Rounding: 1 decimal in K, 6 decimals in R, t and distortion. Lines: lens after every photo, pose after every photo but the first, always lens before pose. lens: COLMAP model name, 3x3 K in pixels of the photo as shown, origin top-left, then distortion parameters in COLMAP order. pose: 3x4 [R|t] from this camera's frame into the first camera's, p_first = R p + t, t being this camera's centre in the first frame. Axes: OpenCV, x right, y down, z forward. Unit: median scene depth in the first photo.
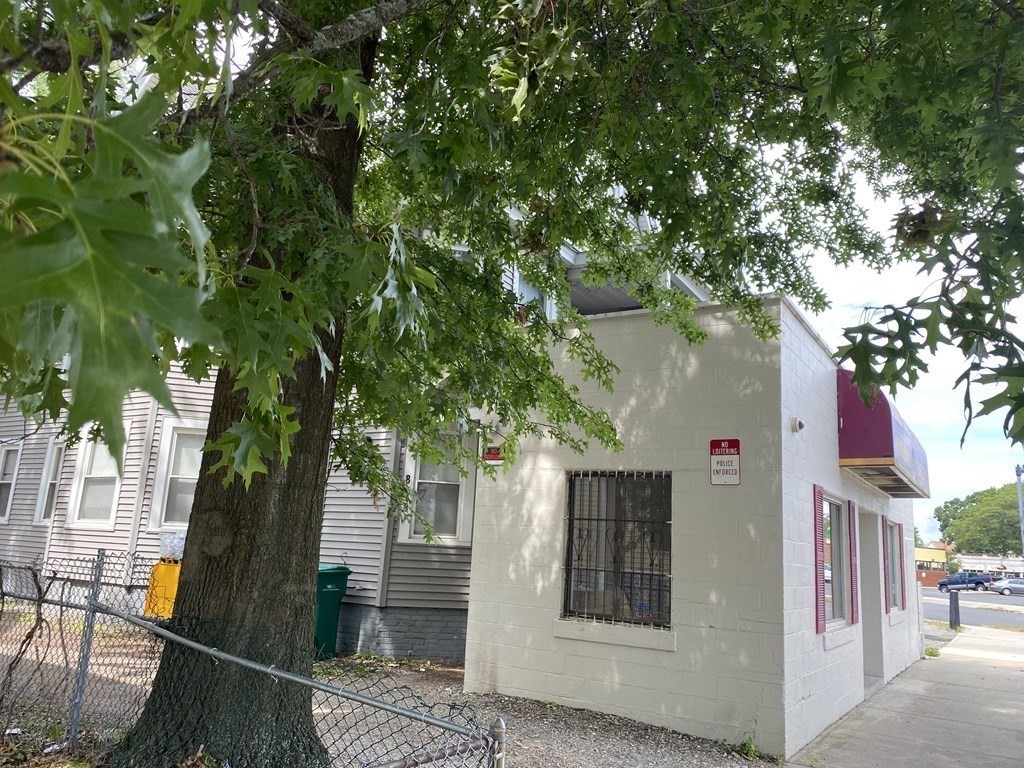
lens RADIAL K [[769.0, 0, 512.0], [0, 769.0, 384.0], [0, 0, 1]] dist [0.007334, -0.001603]
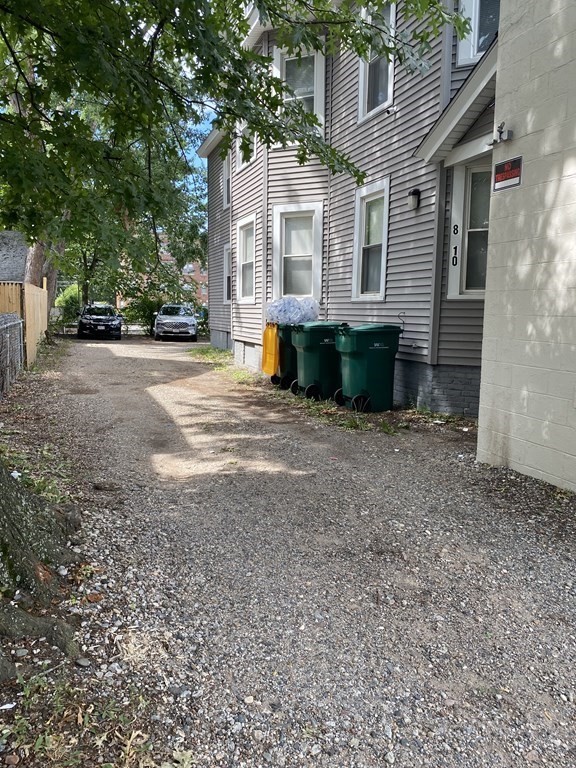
lens RADIAL K [[576.8, 0, 288.0], [0, 576.8, 384.0], [0, 0, 1]] dist [0.007334, -0.001603]
pose [[0.828536, 0.041791, -0.558374, 0.088675], [0.130954, 0.955093, 0.265798, 0.091754], [0.544407, -0.293345, 0.785856, 0.308641]]
